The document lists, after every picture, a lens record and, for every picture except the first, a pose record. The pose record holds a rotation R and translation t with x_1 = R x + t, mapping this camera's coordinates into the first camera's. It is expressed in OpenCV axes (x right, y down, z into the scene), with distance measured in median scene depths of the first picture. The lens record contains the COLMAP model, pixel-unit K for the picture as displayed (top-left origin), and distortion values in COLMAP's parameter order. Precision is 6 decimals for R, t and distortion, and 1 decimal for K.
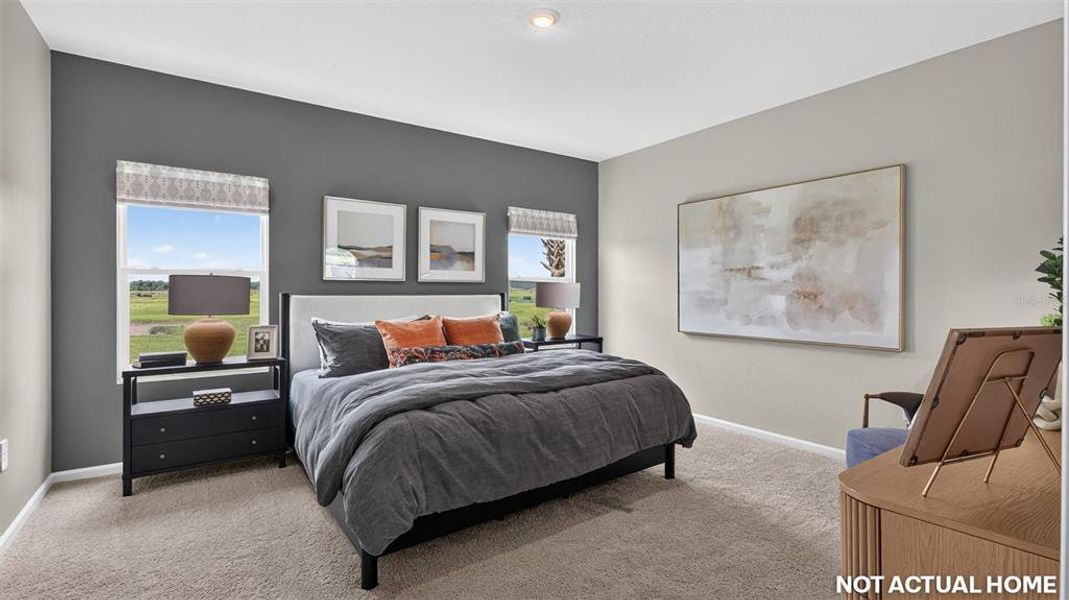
lens RADIAL K [[480.0, 0, 534.9], [0, 480.0, 292.1], [0, 0, 1]] dist [0.002555, 0.000003]
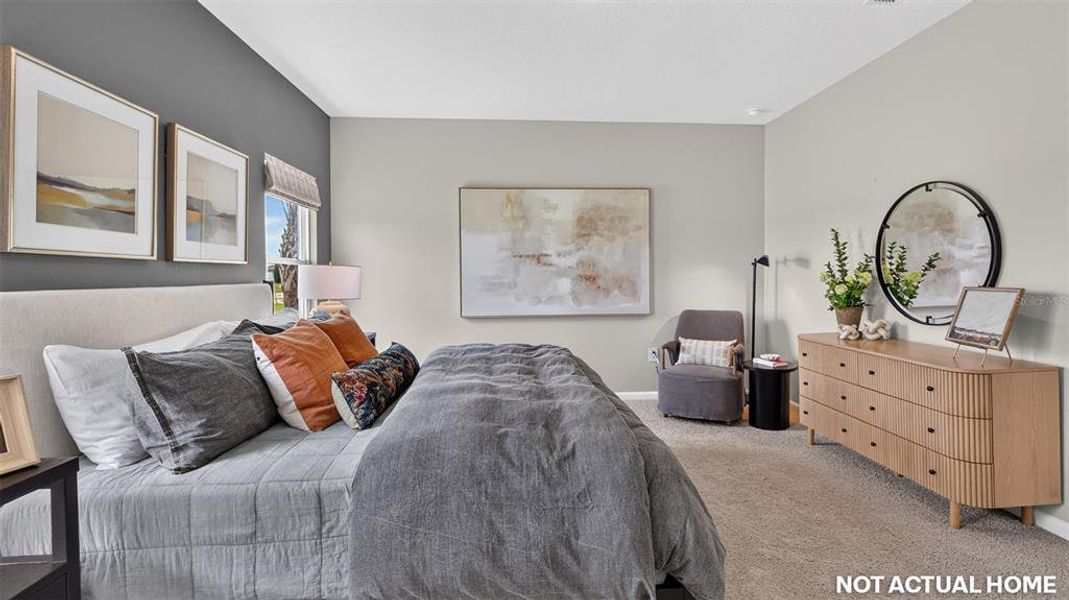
lens RADIAL K [[480.0, 0, 540.4], [0, 480.0, 278.7], [0, 0, 1]] dist [0.002555, 0.000003]
pose [[0.536460, -0.011407, 0.843849, -0.529137], [0.008649, 0.999930, 0.008019, -0.003166], [-0.843882, 0.002997, 0.536521, 0.391558]]
